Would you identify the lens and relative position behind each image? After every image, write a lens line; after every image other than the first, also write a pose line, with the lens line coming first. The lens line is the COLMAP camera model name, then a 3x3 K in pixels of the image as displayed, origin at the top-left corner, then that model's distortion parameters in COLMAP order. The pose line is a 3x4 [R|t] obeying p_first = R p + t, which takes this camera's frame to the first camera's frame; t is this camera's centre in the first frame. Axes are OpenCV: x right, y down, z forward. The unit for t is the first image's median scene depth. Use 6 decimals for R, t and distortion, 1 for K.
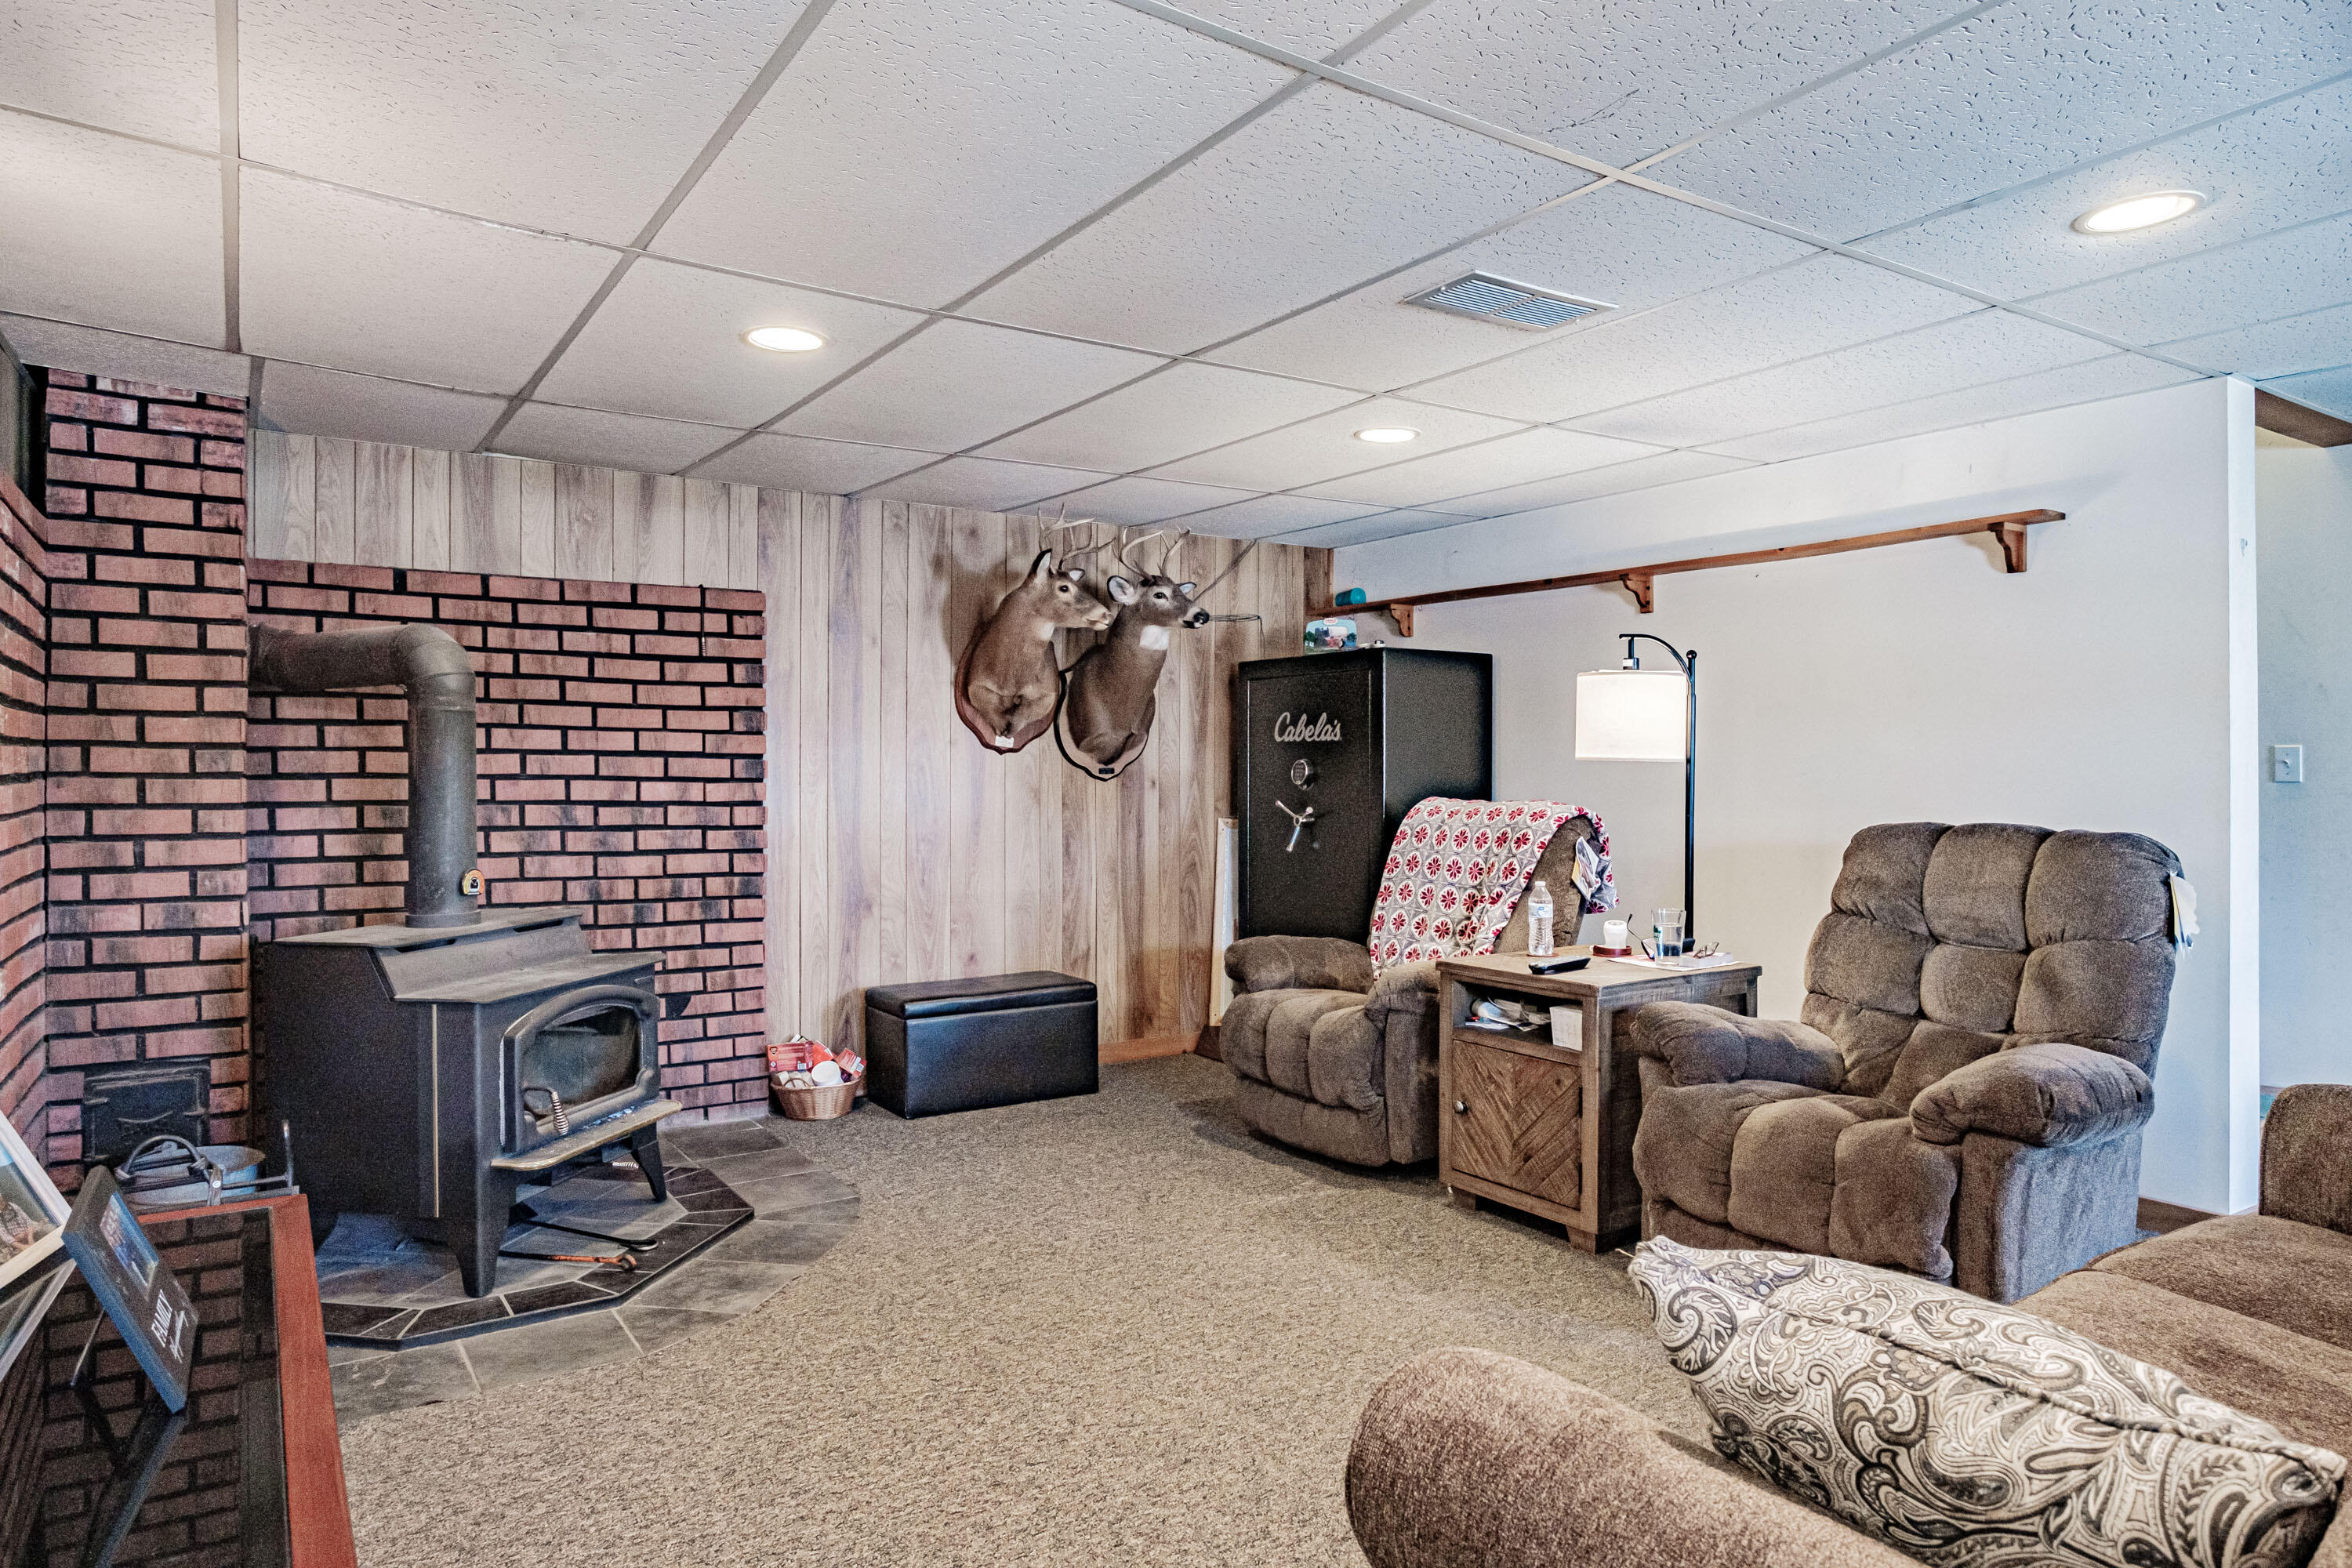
lens RADIAL K [[1394.8, 0, 1172.3], [0, 1394.8, 780.0], [0, 0, 1]] dist [-0.004042, -0.000149]
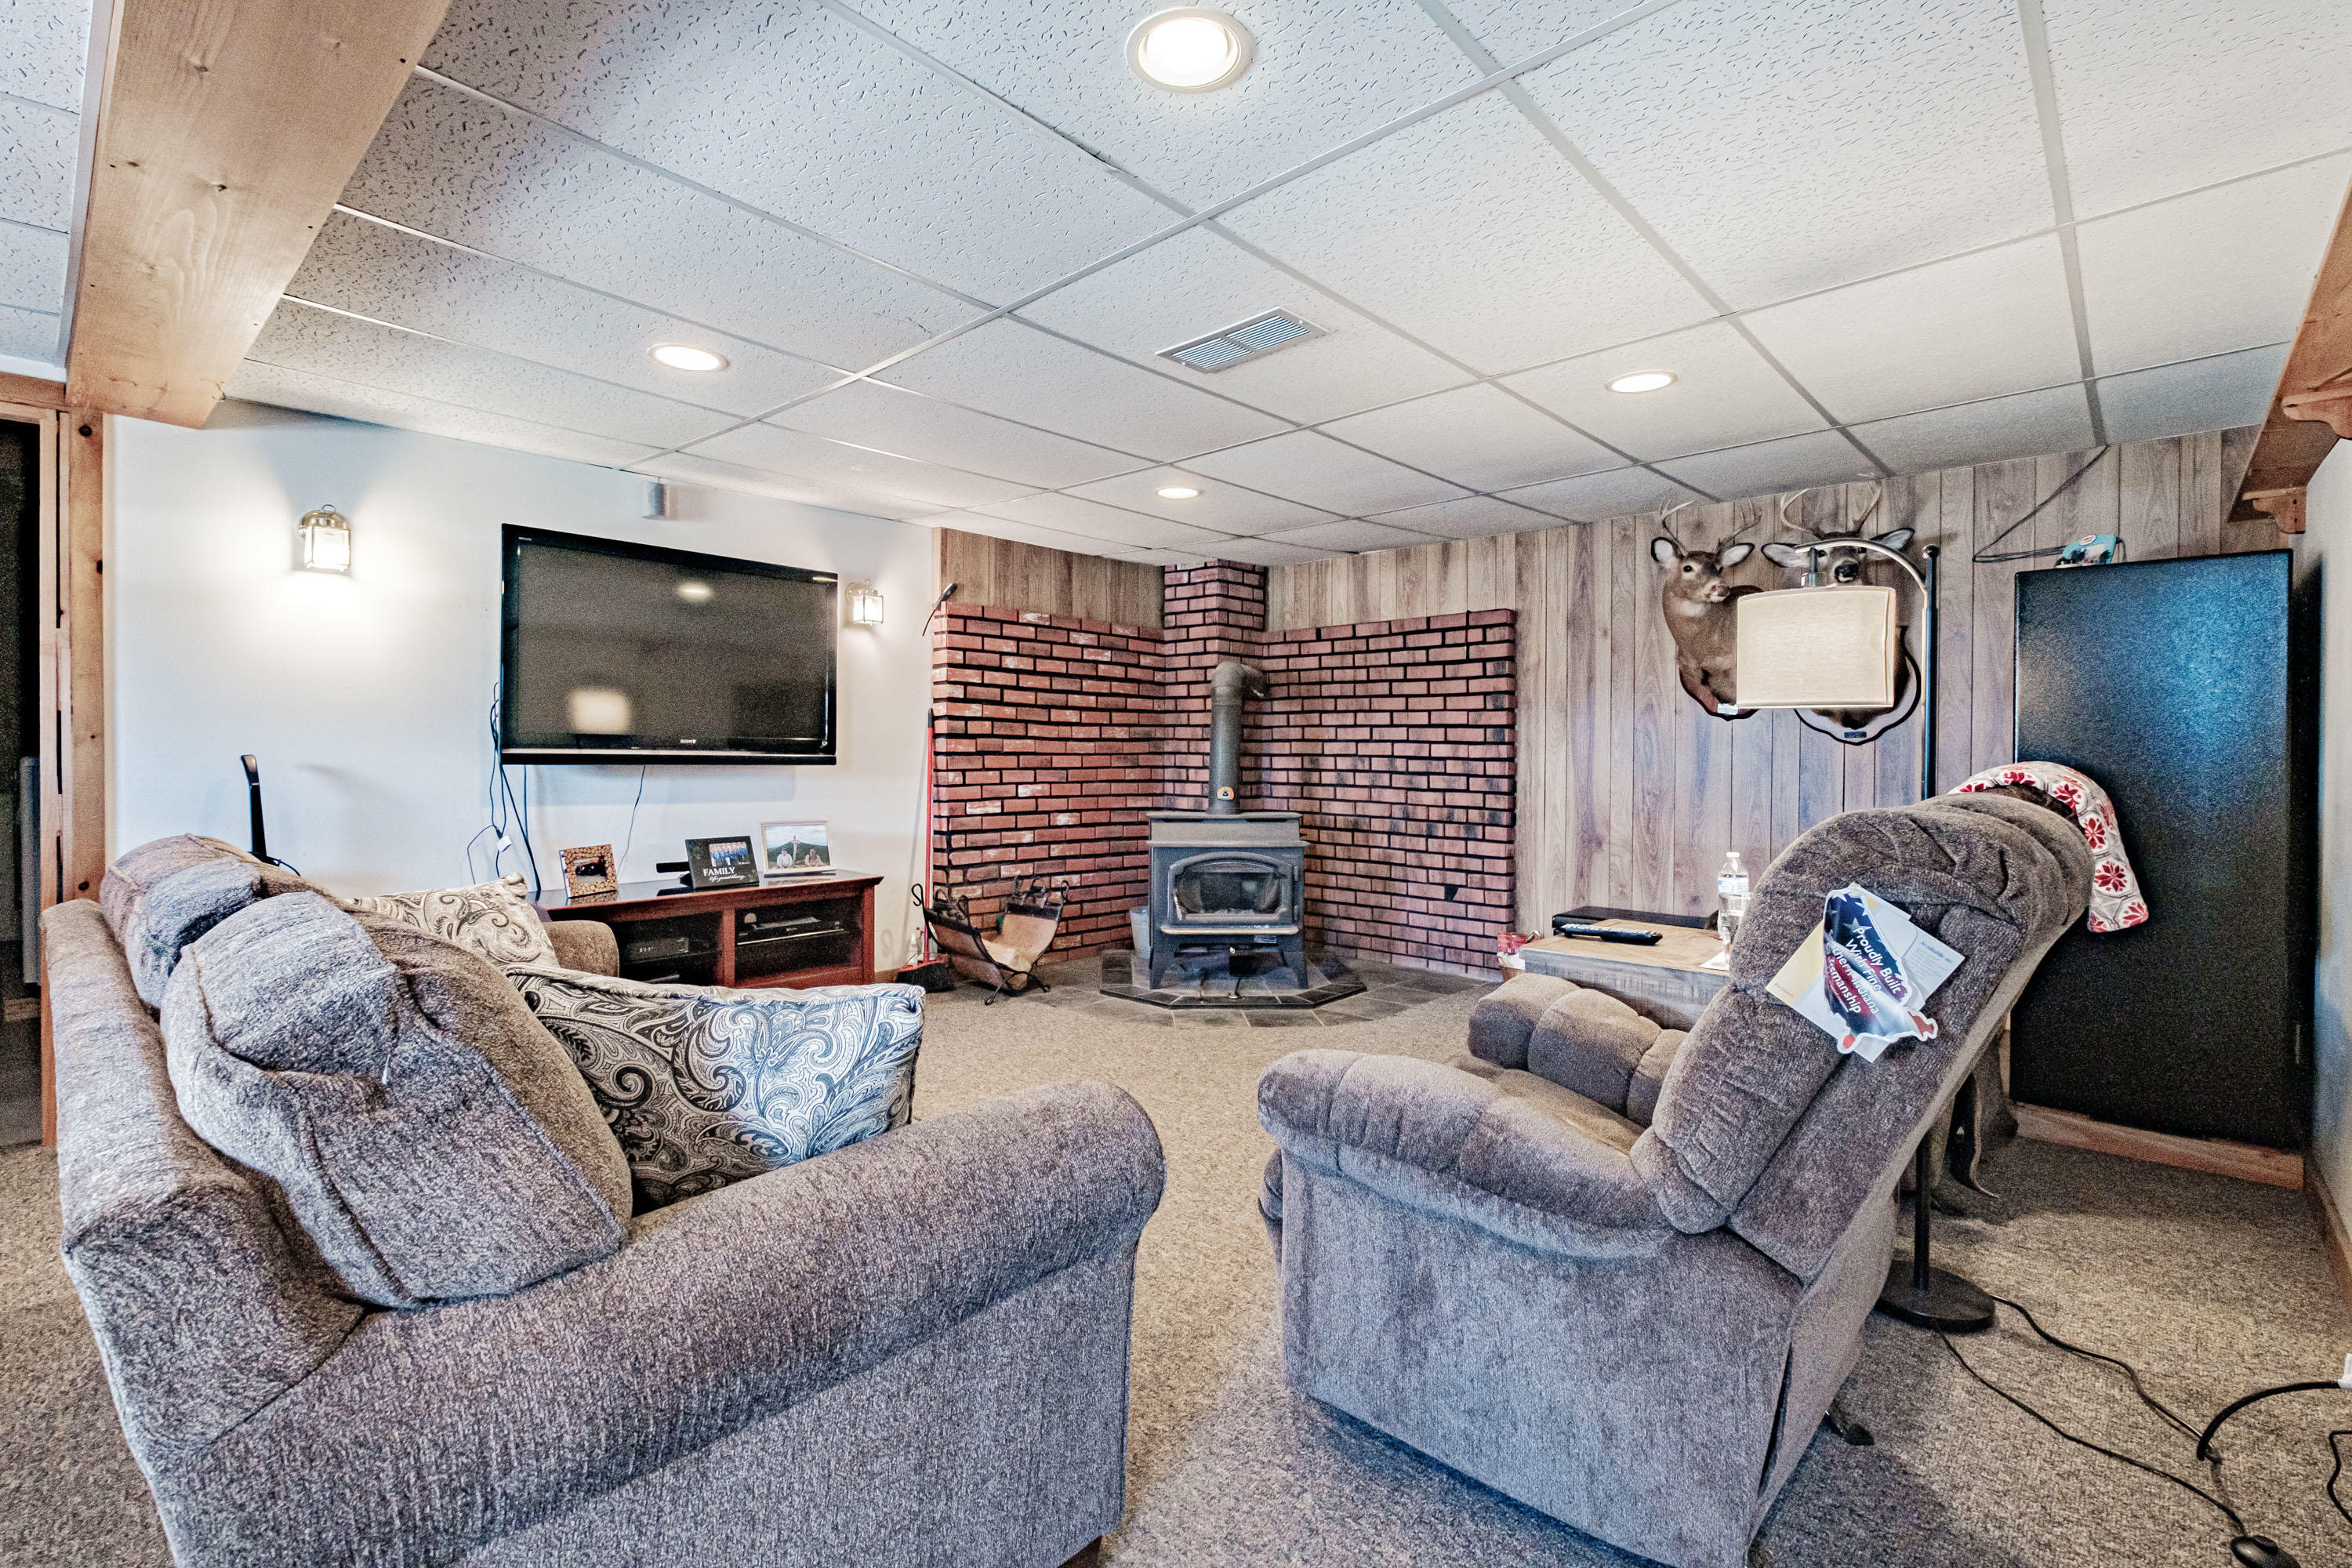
lens RADIAL K [[1065.8, 0, 1171.8], [0, 1065.8, 769.2], [0, 0, 1]] dist [-0.002807, -0.000998]
pose [[0.235668, 0.018104, -0.971665, 0.700563], [-0.009570, 0.999821, 0.016308, 0.012545], [0.971786, 0.005456, 0.235799, 0.439934]]
